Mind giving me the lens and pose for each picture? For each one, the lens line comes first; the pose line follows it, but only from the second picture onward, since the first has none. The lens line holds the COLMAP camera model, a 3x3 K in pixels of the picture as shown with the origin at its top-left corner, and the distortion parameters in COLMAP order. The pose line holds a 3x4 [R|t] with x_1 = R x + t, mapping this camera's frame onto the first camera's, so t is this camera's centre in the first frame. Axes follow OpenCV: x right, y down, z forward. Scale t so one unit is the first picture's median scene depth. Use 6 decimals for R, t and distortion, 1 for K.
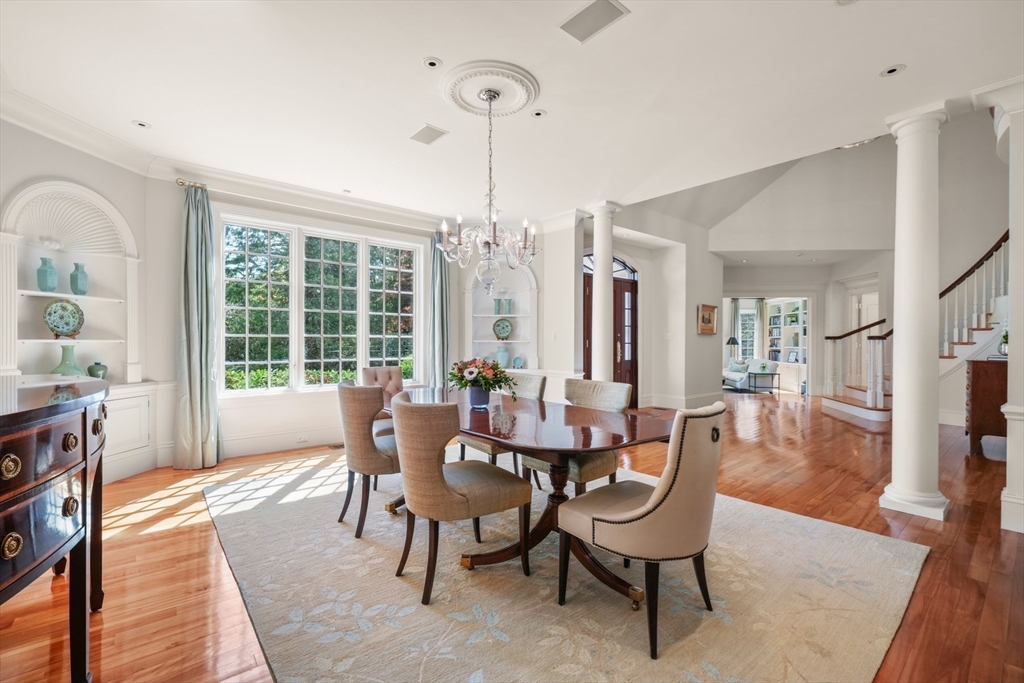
lens RADIAL K [[438.7, 0, 516.0], [0, 438.7, 345.3], [0, 0, 1]] dist [-0.002611, 0.001582]
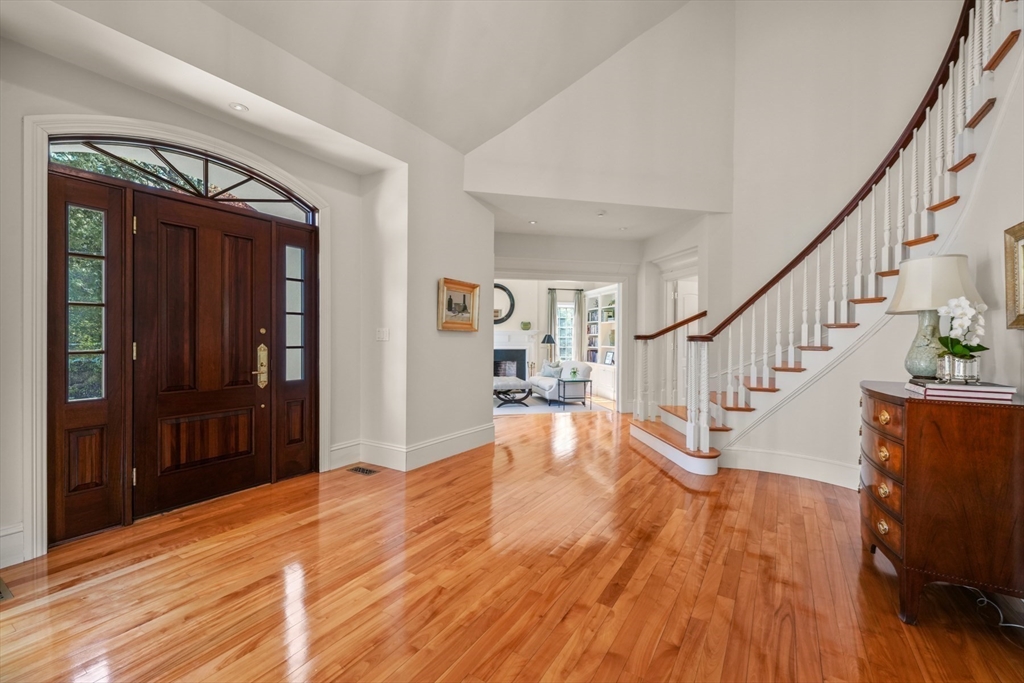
lens RADIAL K [[438.7, 0, 513.0], [0, 438.7, 341.3], [0, 0, 1]] dist [-0.002611, 0.001582]
pose [[0.950828, -0.000714, 0.309718, 0.298390], [0.000544, 1.000000, 0.000635, -0.010835], [-0.309718, -0.000435, 0.950828, 0.387215]]
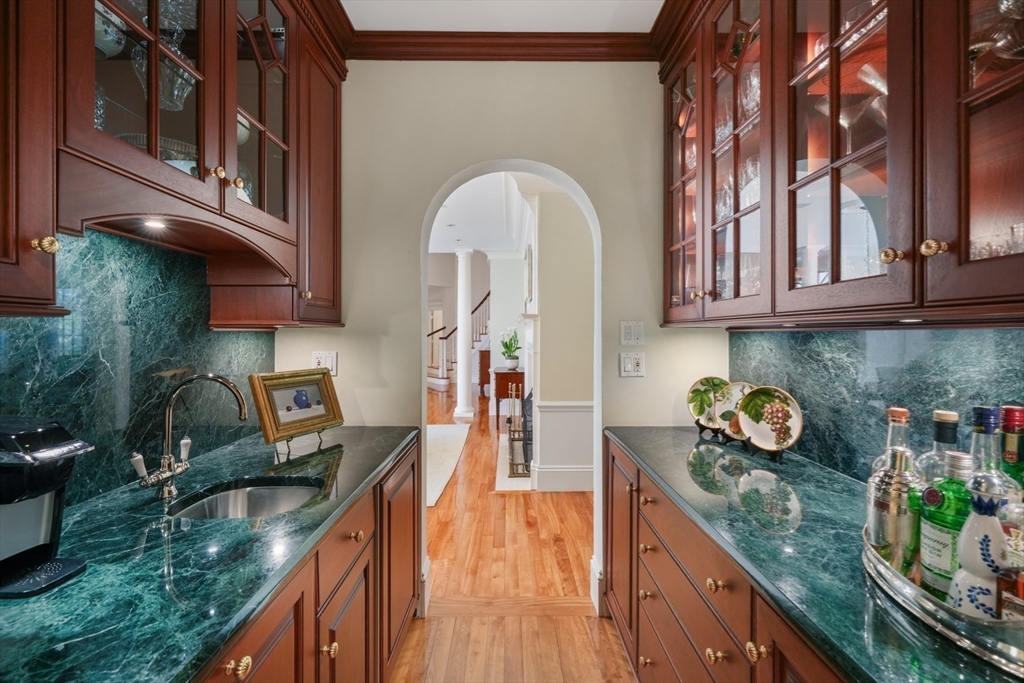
lens RADIAL K [[438.7, 0, 511.4], [0, 438.7, 333.0], [0, 0, 1]] dist [-0.002611, 0.001582]
pose [[0.639803, -0.007379, 0.768504, -0.298501], [0.009236, 0.999956, 0.001913, -0.032592], [-0.768484, 0.005874, 0.639843, -0.286851]]
